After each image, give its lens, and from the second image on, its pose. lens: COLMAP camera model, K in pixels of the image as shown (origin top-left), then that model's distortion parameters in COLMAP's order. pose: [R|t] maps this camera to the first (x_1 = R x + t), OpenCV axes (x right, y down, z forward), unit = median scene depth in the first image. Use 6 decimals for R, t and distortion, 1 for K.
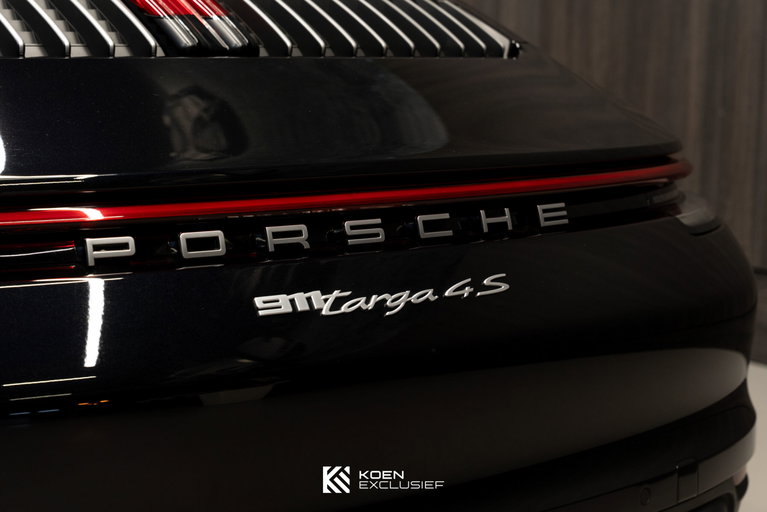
lens RADIAL K [[1489.5, 0, 383.2], [0, 1489.5, 255.6], [0, 0, 1]] dist [-0.022196, 0.000000]
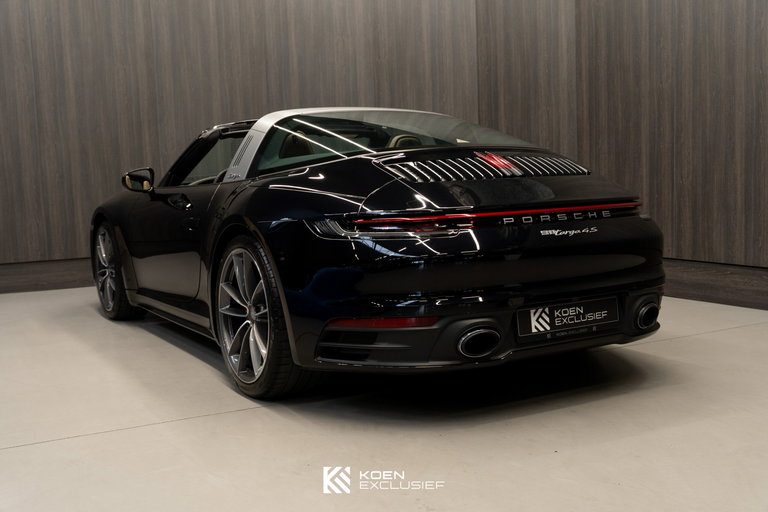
lens RADIAL K [[912.6, 0, 384.6], [0, 912.6, 256.0], [0, 0, 1]] dist [0.013641, 0.000000]
pose [[0.996131, -0.038376, -0.079061, -0.293221], [0.033780, 0.997706, -0.058674, 0.213378], [0.081131, 0.055776, 0.995142, -1.489745]]
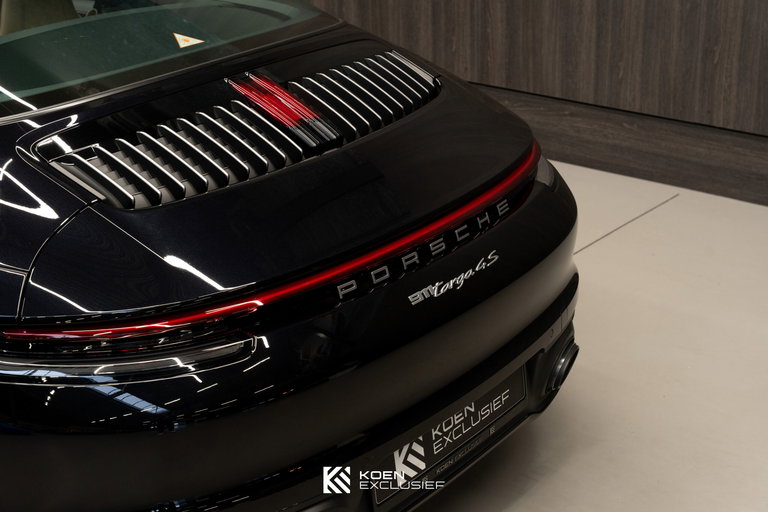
lens RADIAL K [[1282.1, 0, 383.5], [0, 1282.1, 256.5], [0, 0, 1]] dist [-0.040993, 0.000000]
pose [[0.958468, -0.148410, 0.243542, -0.489895], [0.084702, 0.963537, 0.253814, -0.434321], [-0.272330, -0.222644, 0.936091, -0.602475]]
